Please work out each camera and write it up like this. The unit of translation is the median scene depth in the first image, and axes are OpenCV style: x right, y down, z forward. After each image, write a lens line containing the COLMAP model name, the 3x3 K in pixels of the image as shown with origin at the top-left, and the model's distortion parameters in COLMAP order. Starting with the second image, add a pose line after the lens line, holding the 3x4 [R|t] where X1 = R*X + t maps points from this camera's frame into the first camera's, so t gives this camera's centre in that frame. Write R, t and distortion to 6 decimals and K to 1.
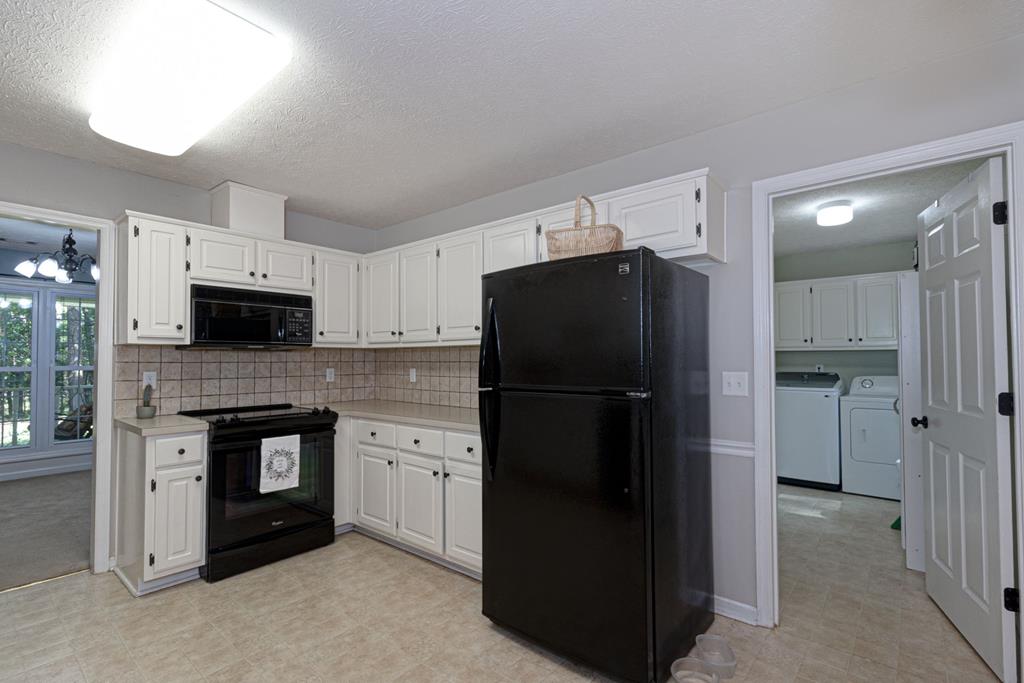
lens RADIAL K [[471.7, 0, 512.3], [0, 471.7, 347.1], [0, 0, 1]] dist [-0.000002, 0.000014]
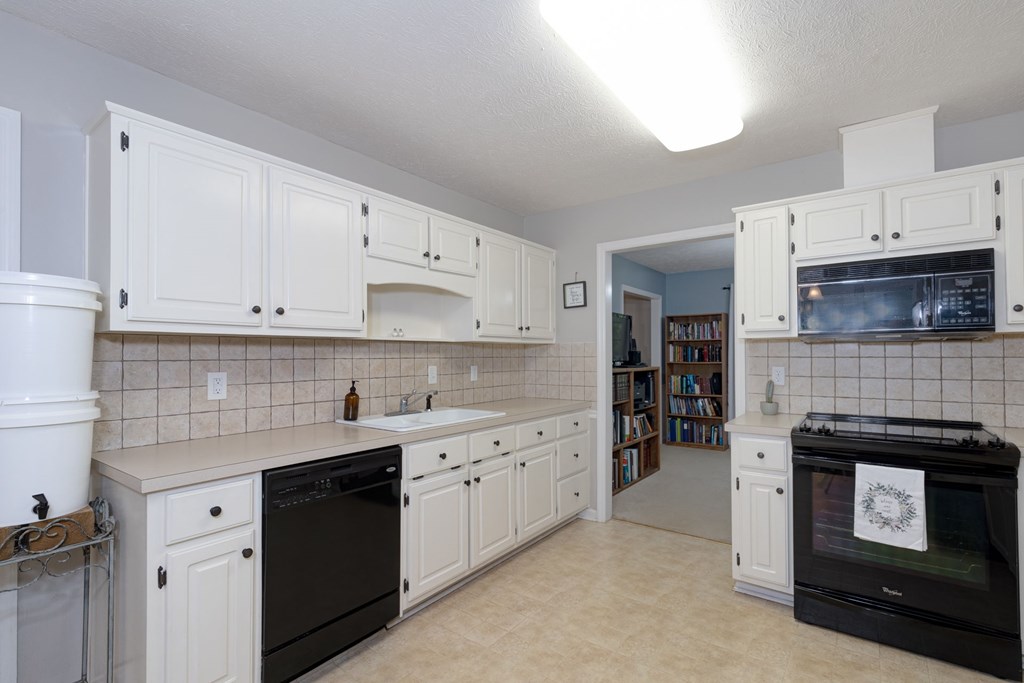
lens RADIAL K [[471.7, 0, 513.4], [0, 471.7, 346.6], [0, 0, 1]] dist [-0.000002, 0.000014]
pose [[0.068091, -0.013660, -0.997586, 0.154885], [0.029208, 0.999505, -0.011693, 0.007767], [0.997252, -0.028341, 0.068456, 0.413102]]
